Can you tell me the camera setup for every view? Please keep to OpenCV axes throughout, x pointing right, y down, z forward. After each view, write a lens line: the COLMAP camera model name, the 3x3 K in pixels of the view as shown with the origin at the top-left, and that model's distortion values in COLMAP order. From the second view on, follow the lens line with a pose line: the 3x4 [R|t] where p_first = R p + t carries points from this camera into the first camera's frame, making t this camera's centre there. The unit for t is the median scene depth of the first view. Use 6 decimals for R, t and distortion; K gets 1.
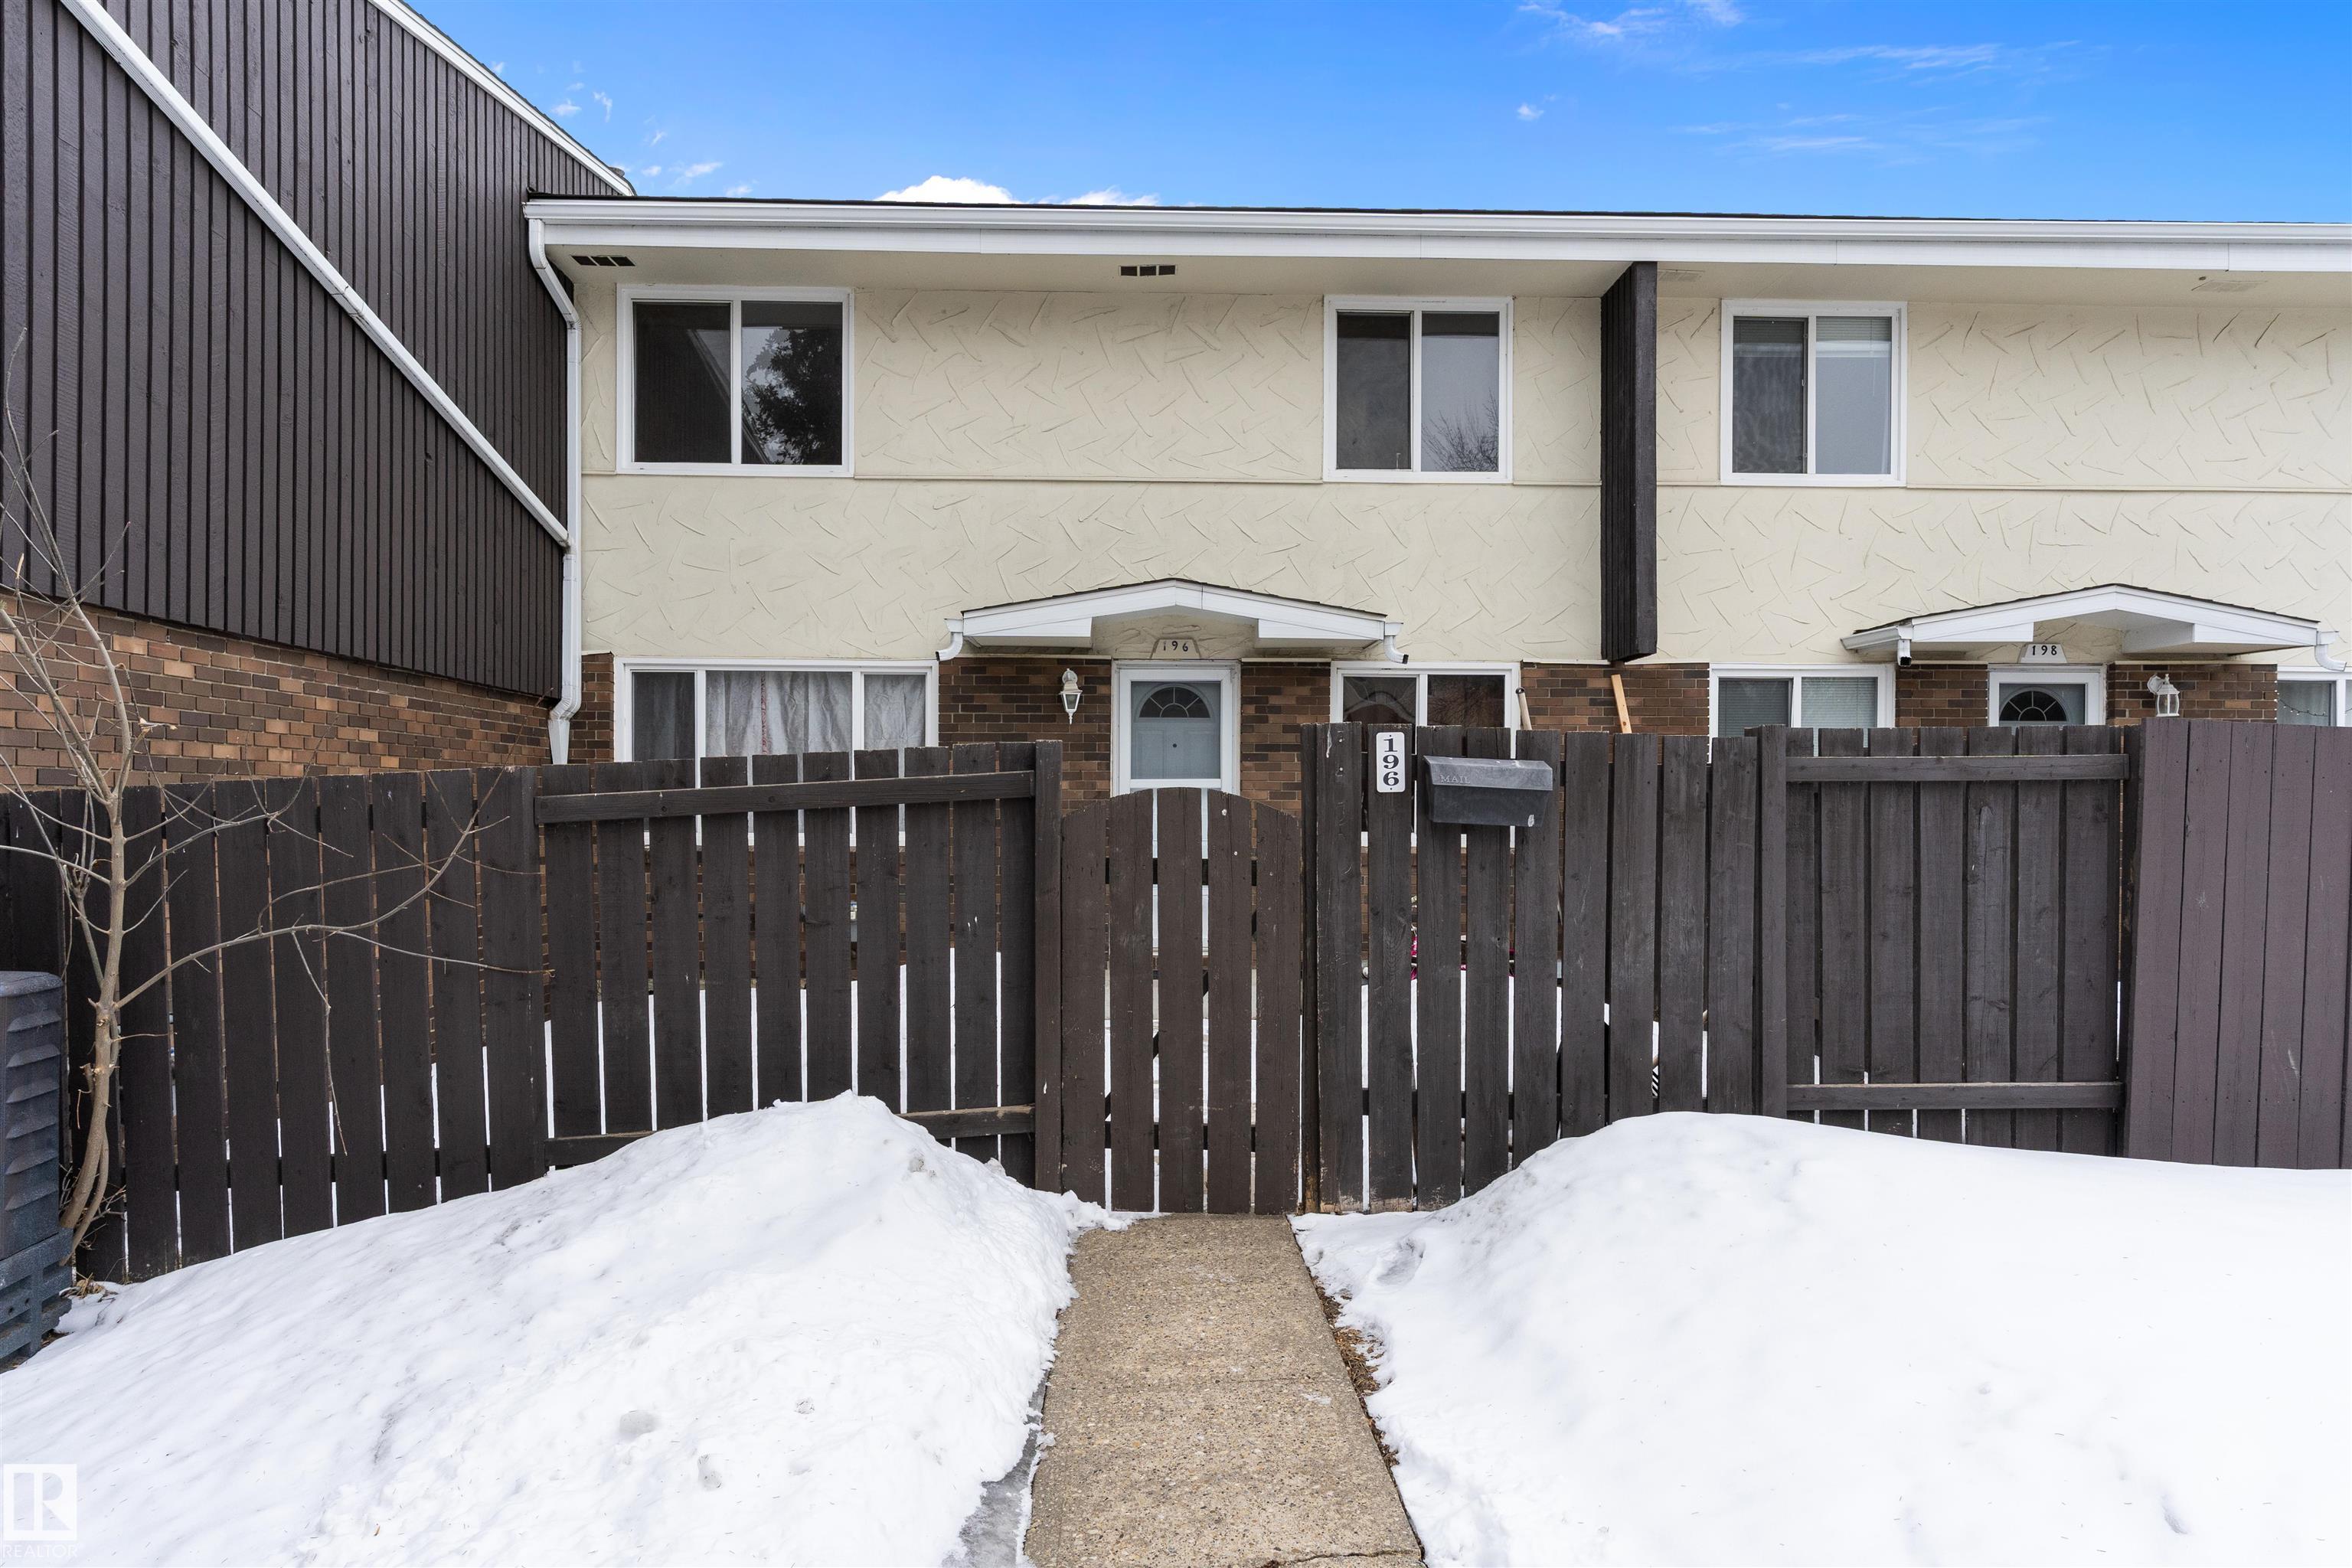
lens RADIAL K [[1399.5, 0, 1176.0], [0, 1399.5, 784.0], [0, 0, 1]] dist [0.001499, 0.000583]
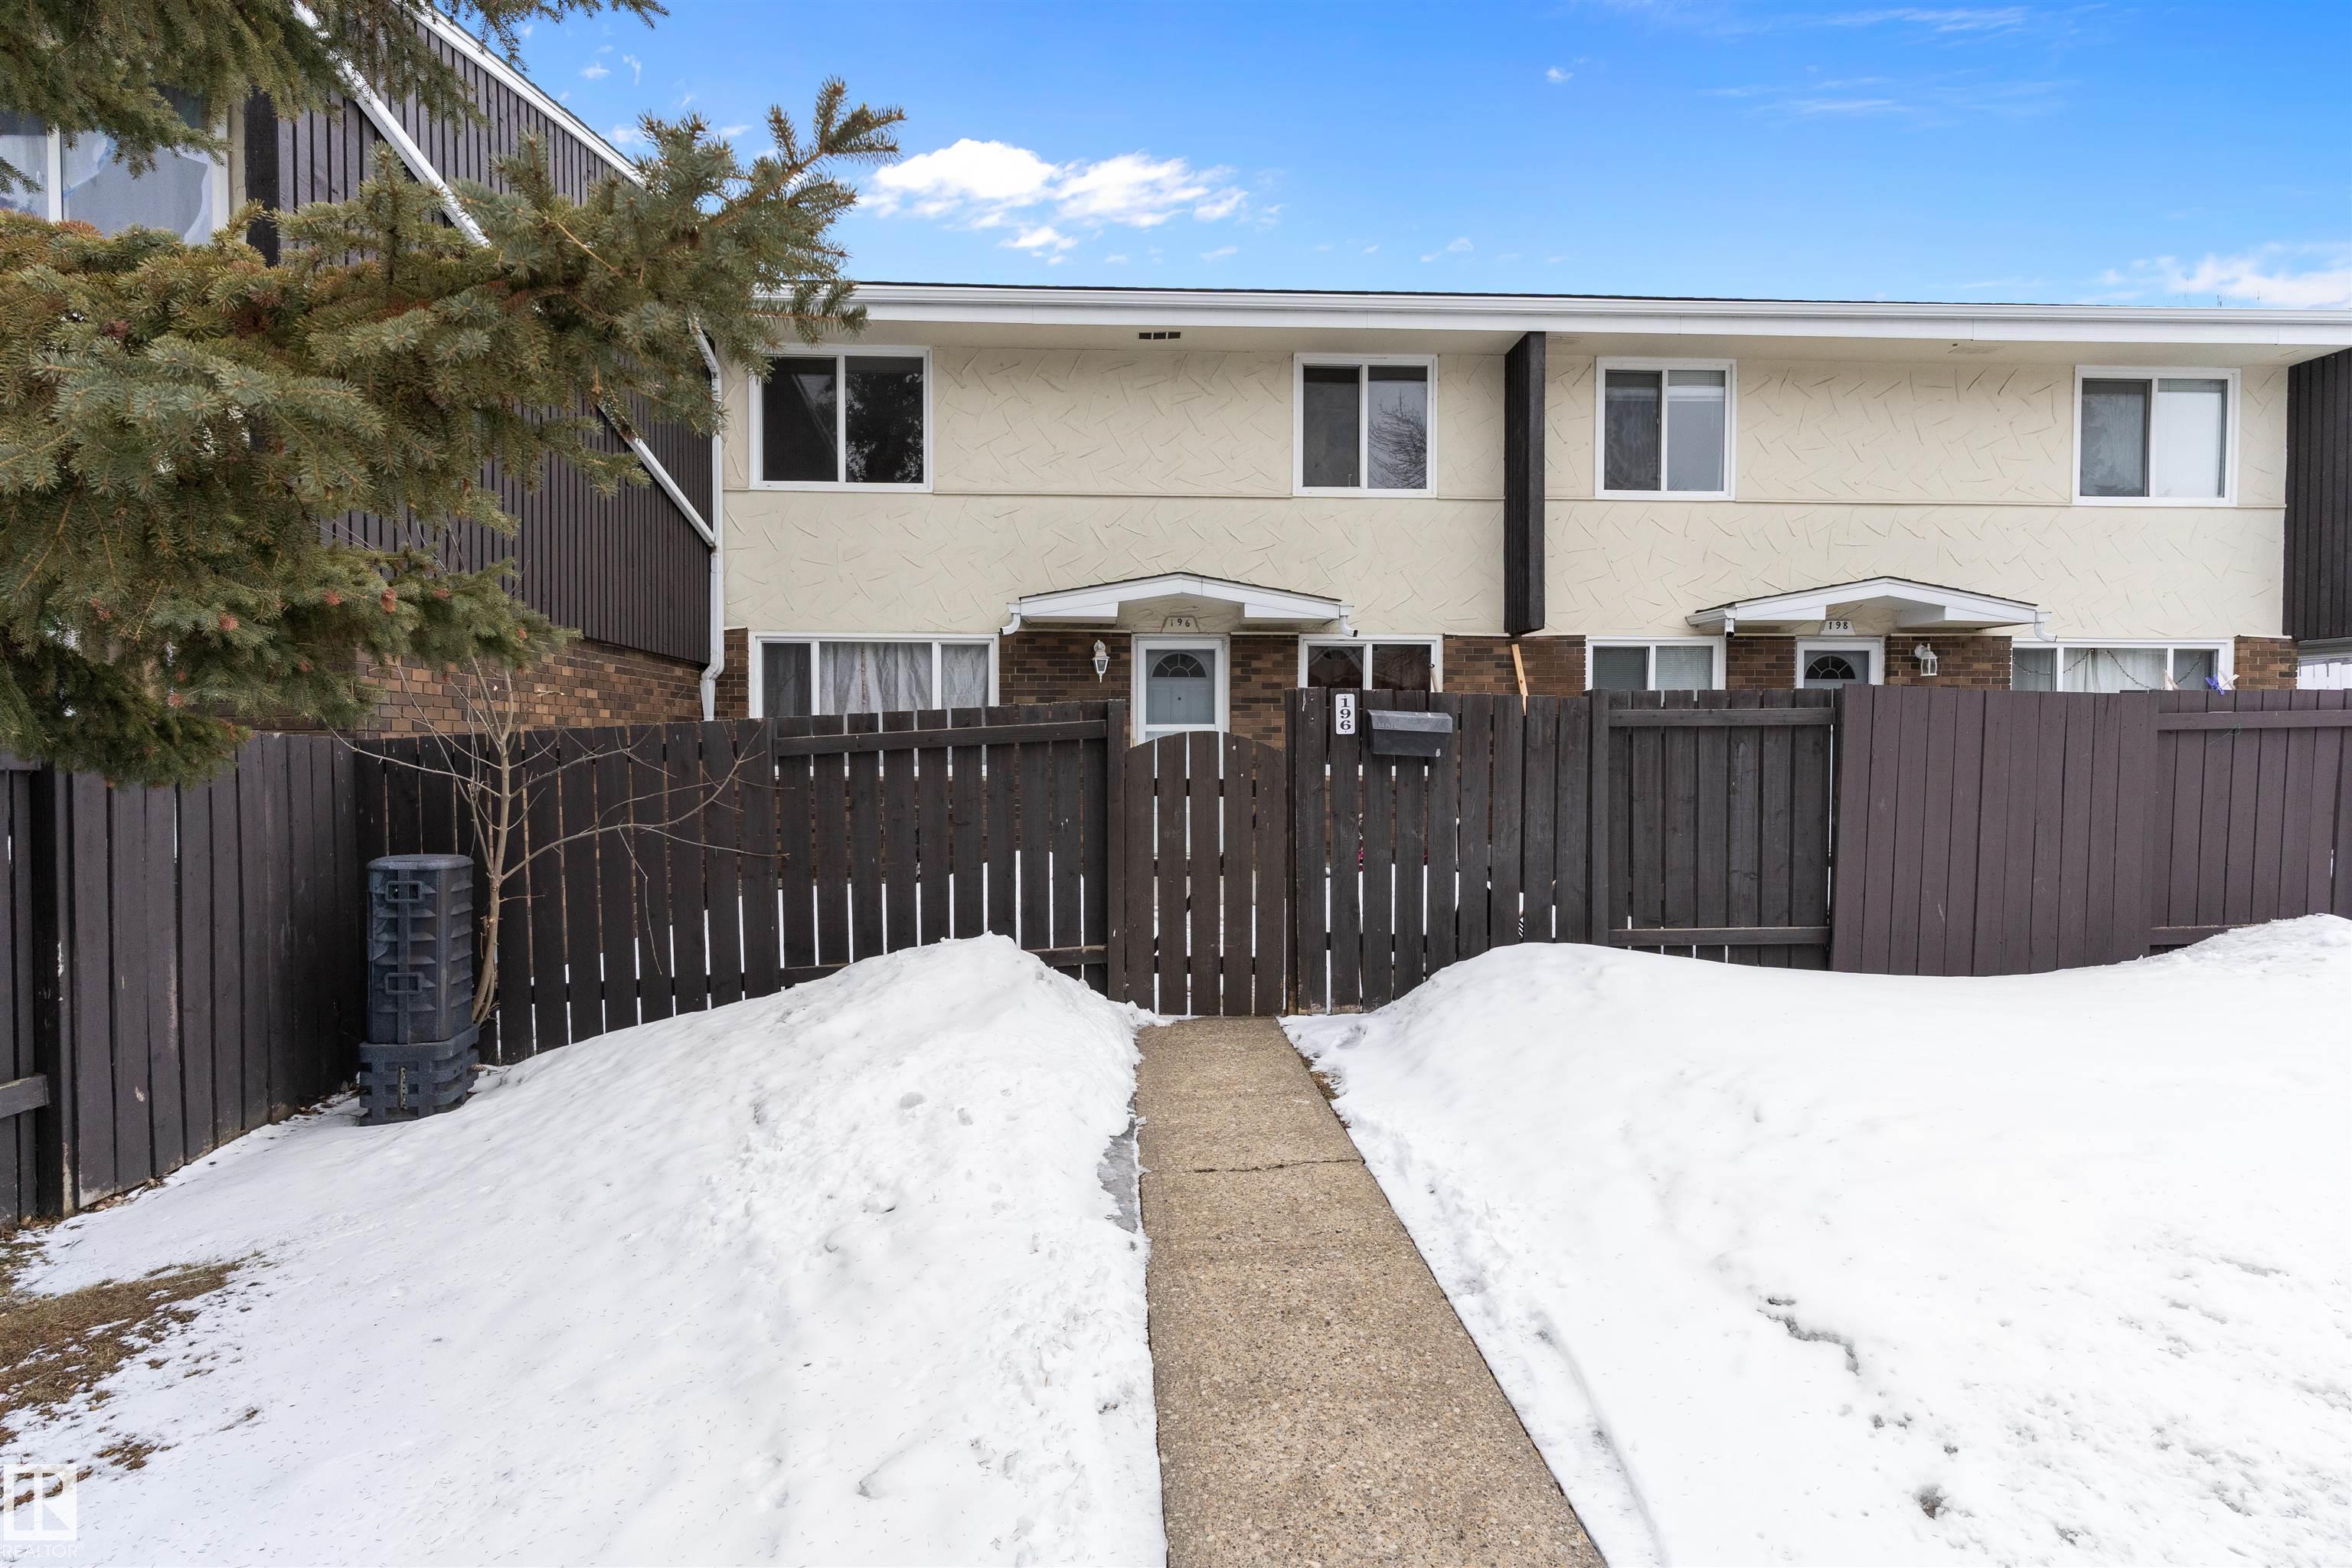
lens RADIAL K [[1312.6, 0, 1179.4], [0, 1312.6, 754.0], [0, 0, 1]] dist [-0.001407, -0.000043]
pose [[0.999589, -0.002598, 0.028554, -0.060937], [0.002015, 0.999789, 0.020439, -0.001836], [-0.028601, -0.020373, 0.999383, -0.379112]]
